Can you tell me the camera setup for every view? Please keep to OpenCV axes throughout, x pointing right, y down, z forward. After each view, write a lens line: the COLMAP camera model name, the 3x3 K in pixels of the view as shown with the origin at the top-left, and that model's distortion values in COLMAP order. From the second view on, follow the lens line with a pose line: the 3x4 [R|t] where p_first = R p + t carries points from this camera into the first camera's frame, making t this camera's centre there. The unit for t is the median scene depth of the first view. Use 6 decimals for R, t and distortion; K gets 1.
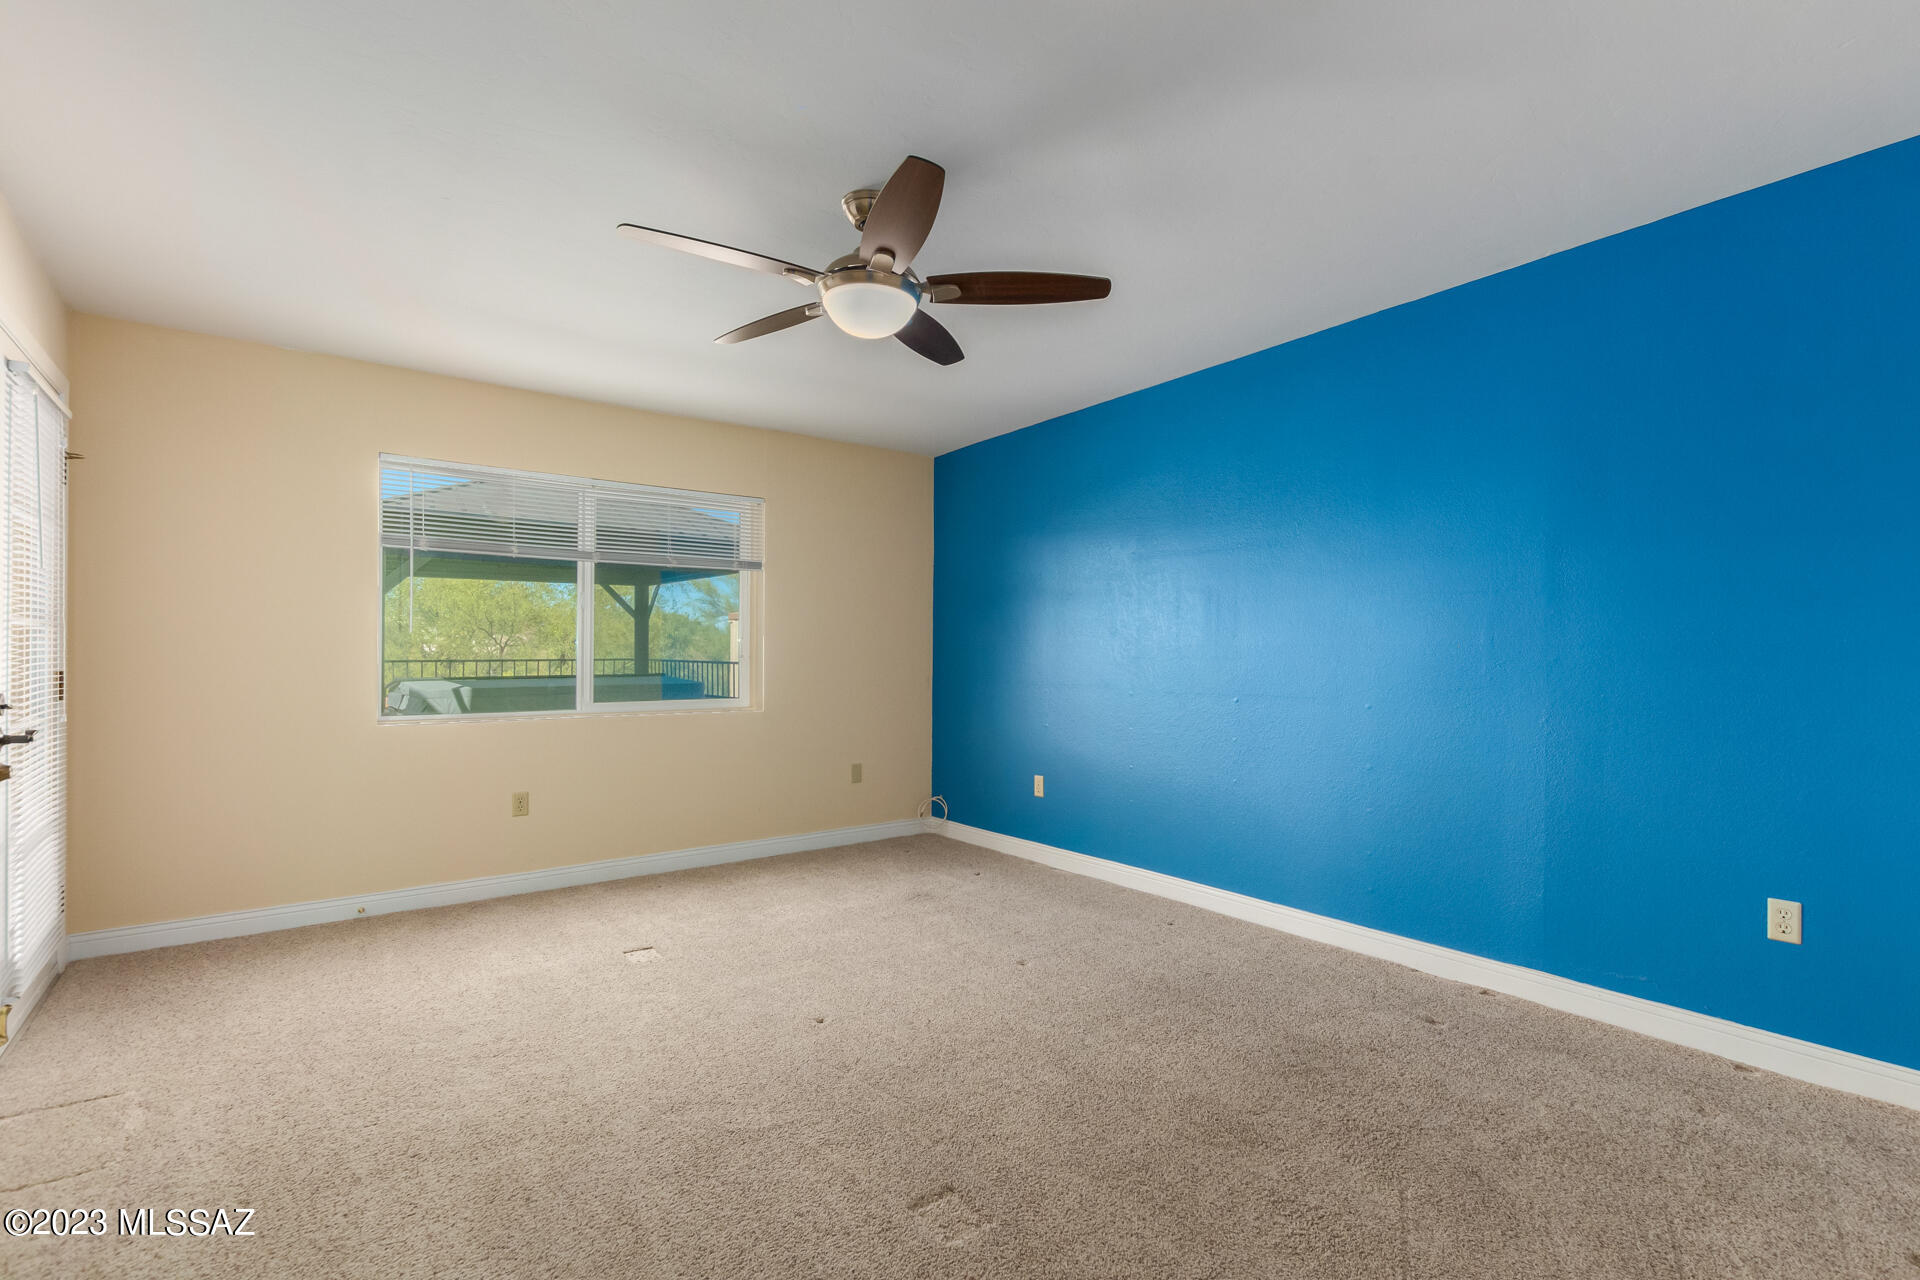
lens RADIAL K [[881.6, 0, 962.5], [0, 881.6, 644.3], [0, 0, 1]] dist [-0.002155, -0.000311]
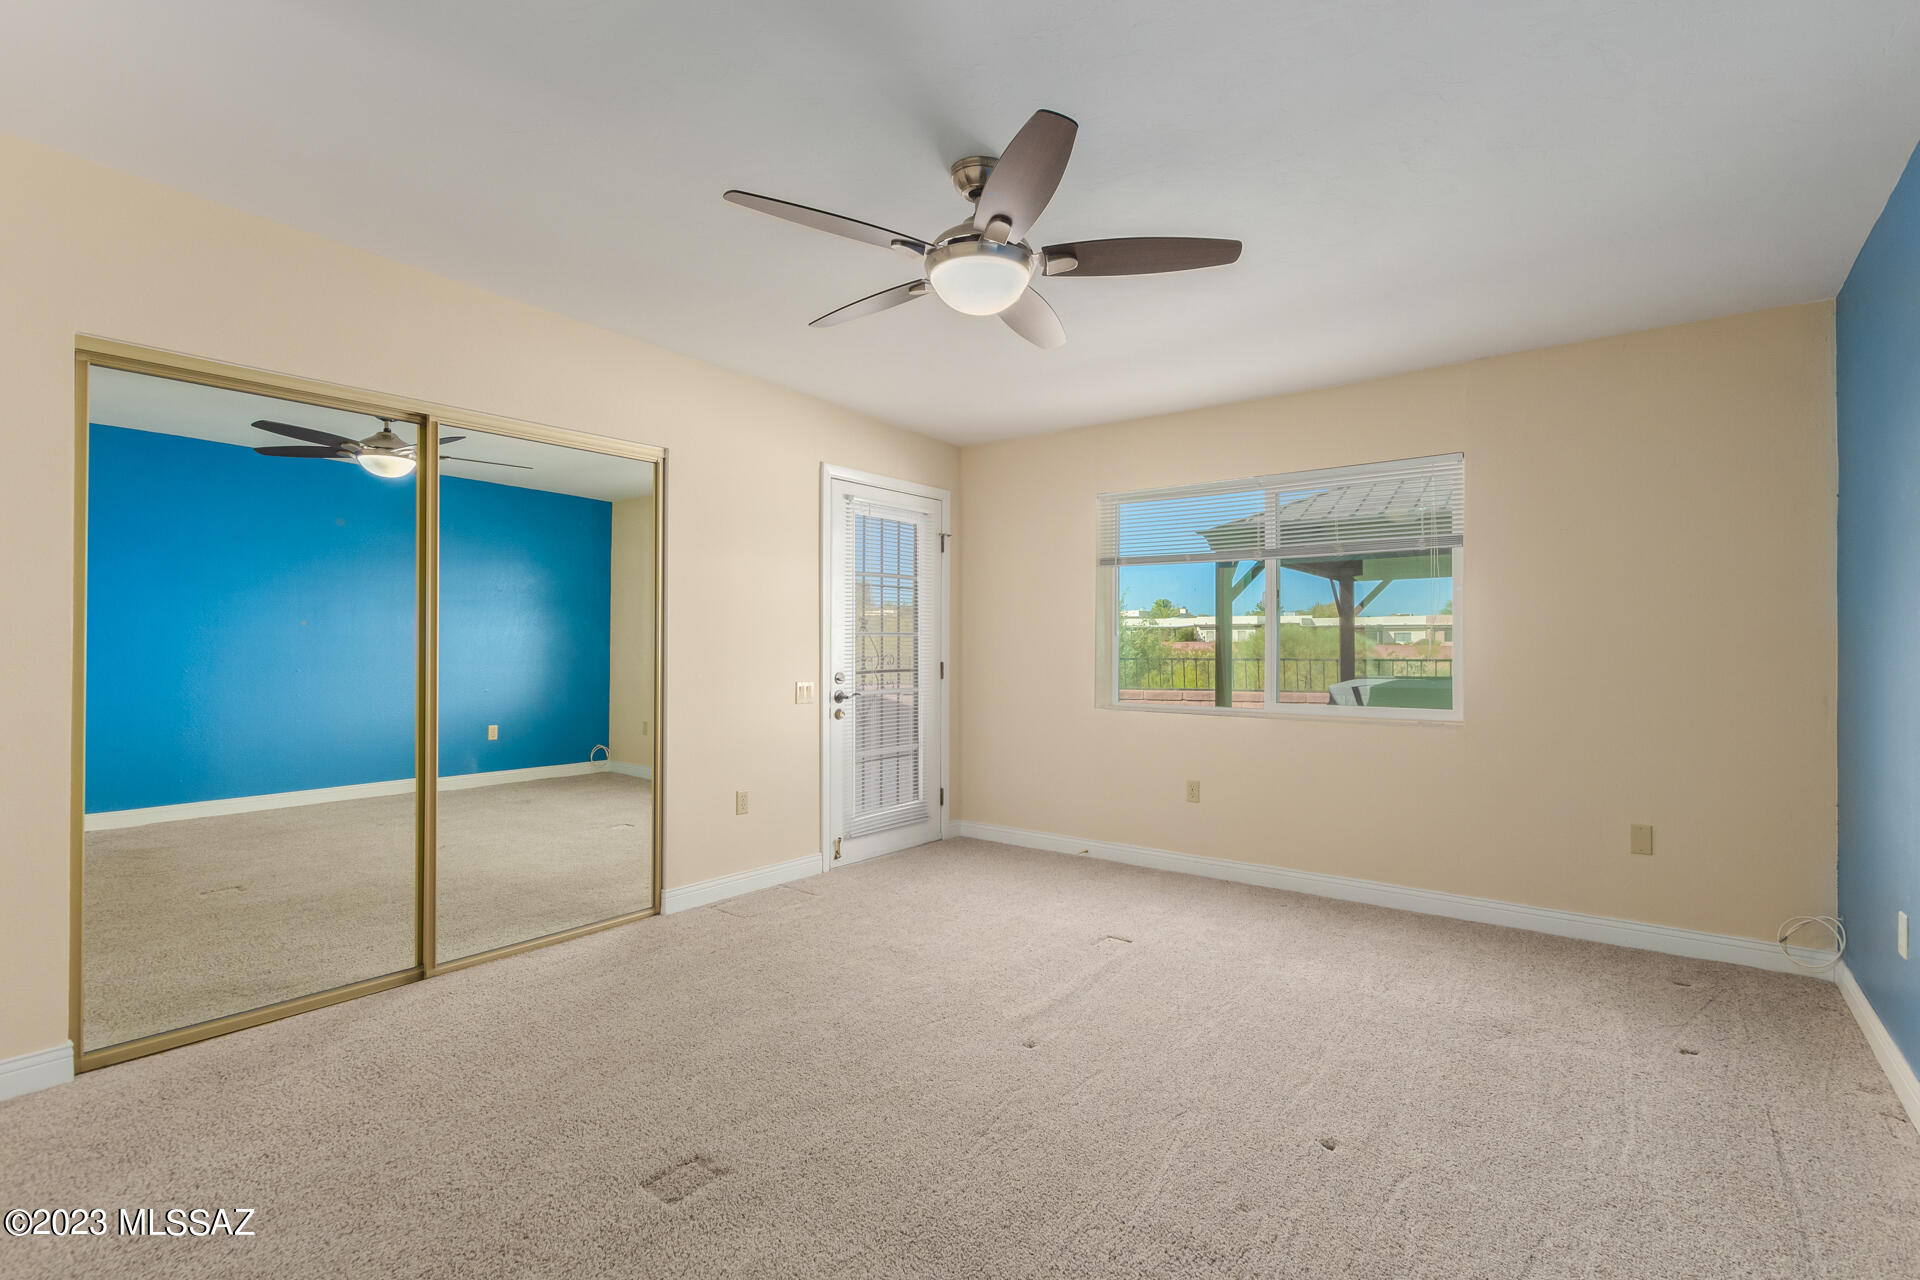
lens RADIAL K [[881.6, 0, 975.3], [0, 881.6, 645.6], [0, 0, 1]] dist [-0.002155, -0.000311]
pose [[0.264956, -0.005235, -0.964246, 0.468402], [0.005568, 0.999977, -0.003899, 0.004719], [0.964244, -0.004336, 0.264979, 0.451708]]
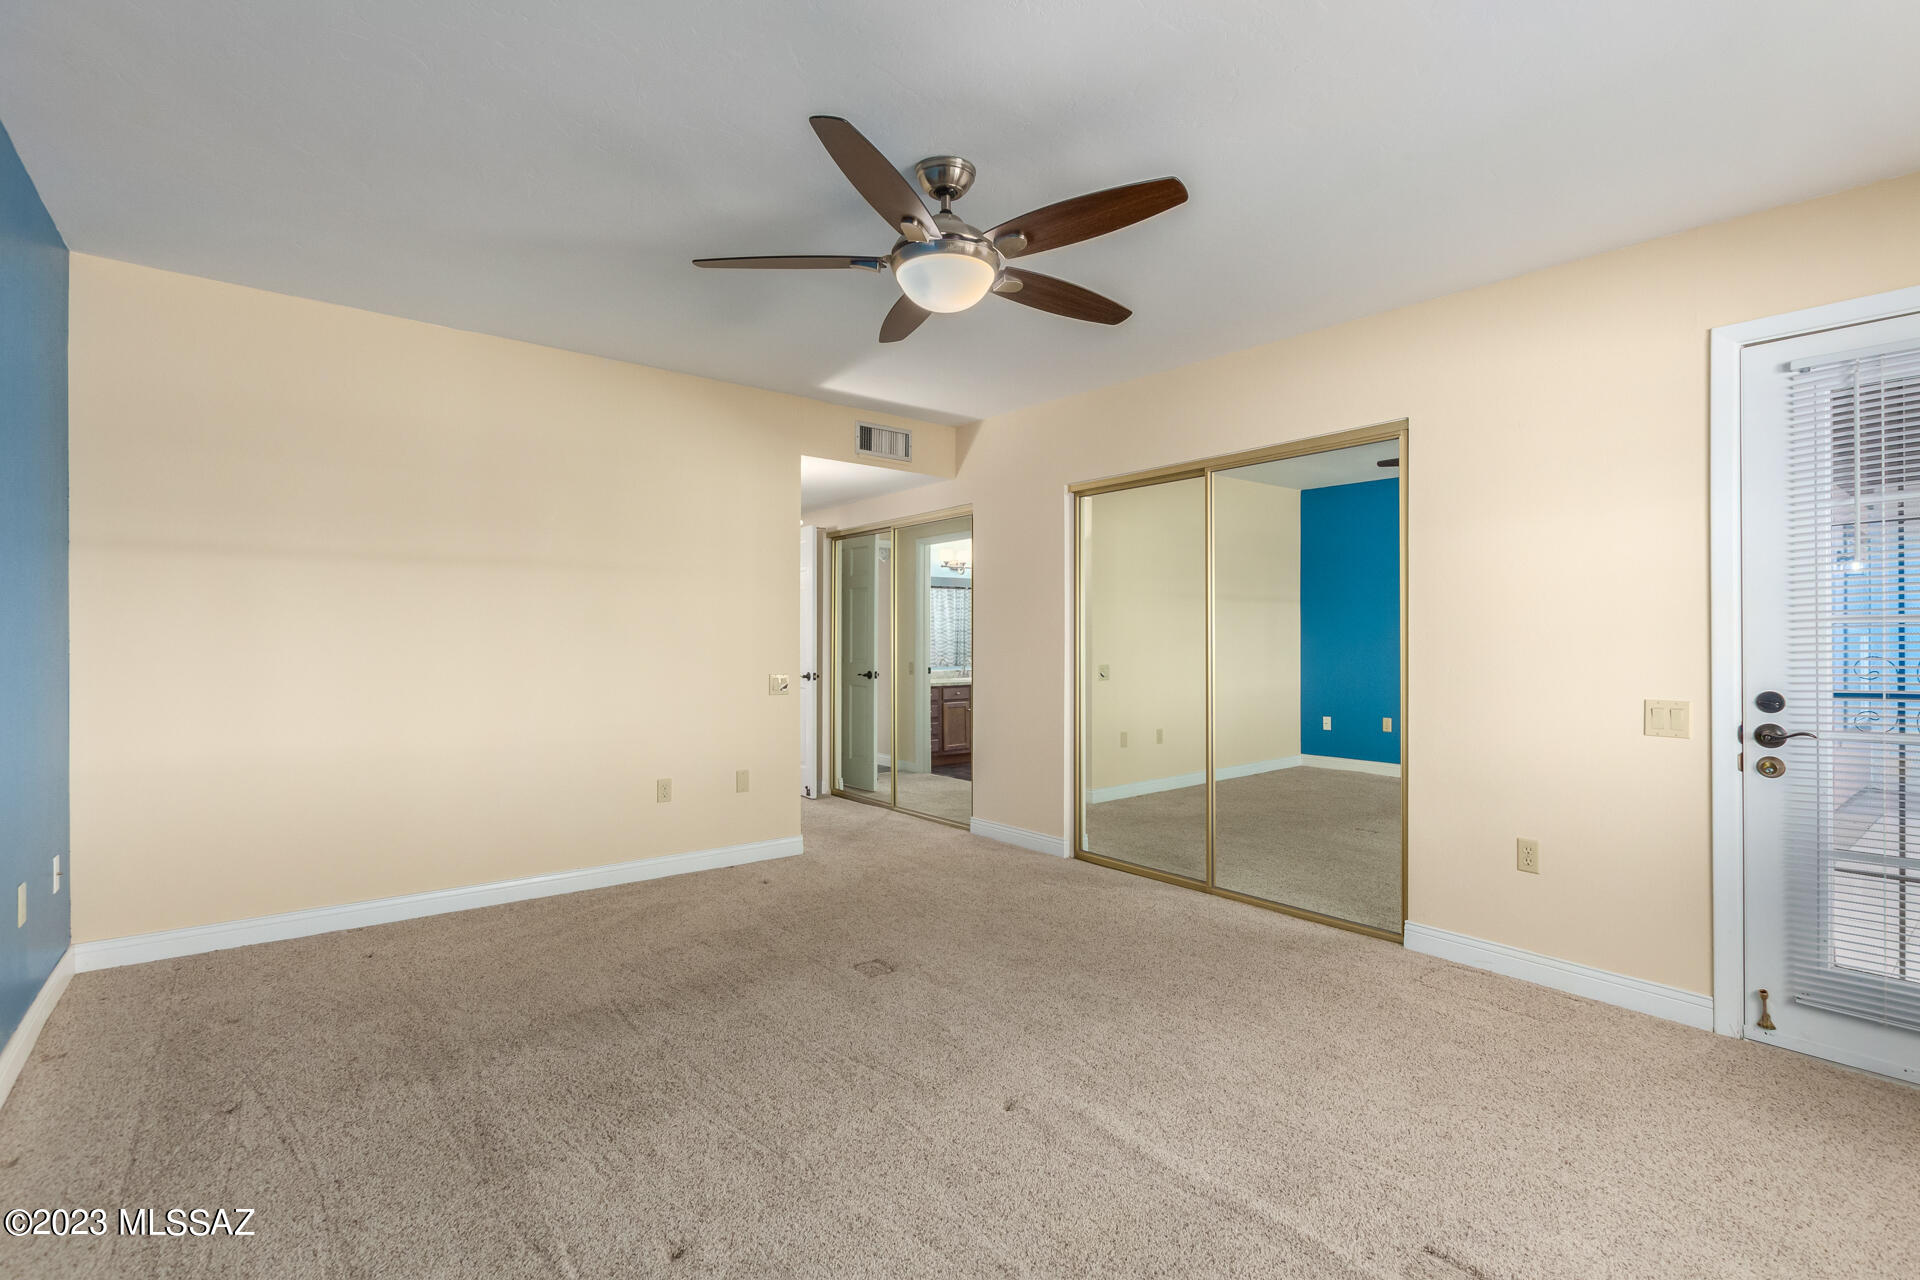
lens RADIAL K [[881.6, 0, 972.1], [0, 881.6, 637.7], [0, 0, 1]] dist [-0.002155, -0.000311]
pose [[-0.999675, -0.009147, -0.023797, -0.088129], [-0.008915, 0.999912, -0.009852, 0.006634], [0.023885, -0.009637, -0.999668, 1.189208]]
